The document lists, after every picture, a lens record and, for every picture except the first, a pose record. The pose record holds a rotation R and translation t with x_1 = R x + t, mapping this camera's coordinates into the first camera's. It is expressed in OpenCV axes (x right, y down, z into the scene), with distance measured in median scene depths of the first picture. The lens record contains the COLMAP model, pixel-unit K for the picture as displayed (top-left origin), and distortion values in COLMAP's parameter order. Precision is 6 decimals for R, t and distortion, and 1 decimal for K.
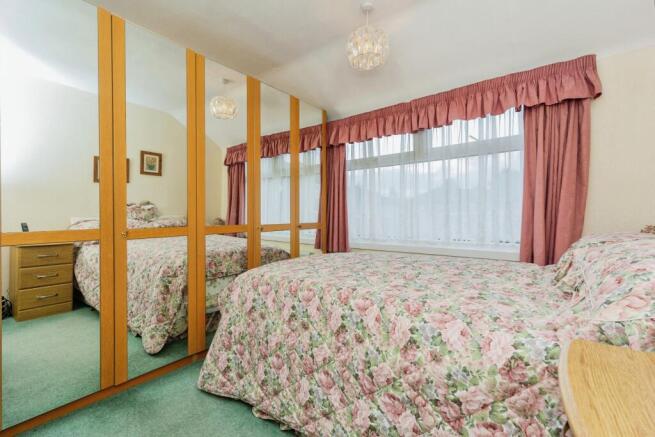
lens RADIAL K [[288.3, 0, 324.7], [0, 288.3, 216.1], [0, 0, 1]] dist [0.001624, 0.000177]
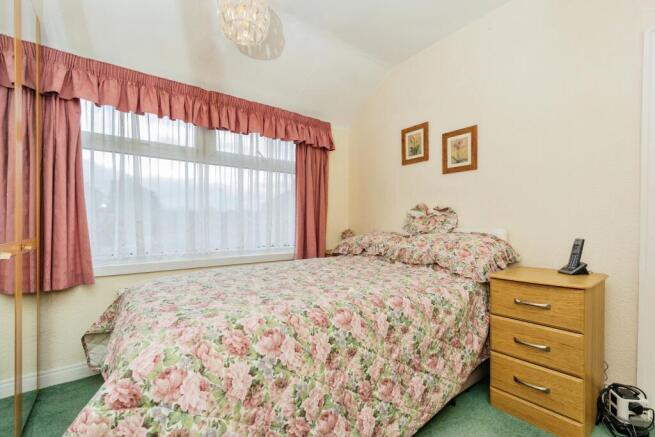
lens RADIAL K [[307.7, 0, 328.2], [0, 307.7, 222.8], [0, 0, 1]] dist [0.027645, 0.000077]
pose [[0.221918, 0.000328, 0.975065, -0.621769], [0.005287, 0.999985, -0.001539, -0.005494], [-0.975051, 0.005496, 0.221913, 0.540277]]
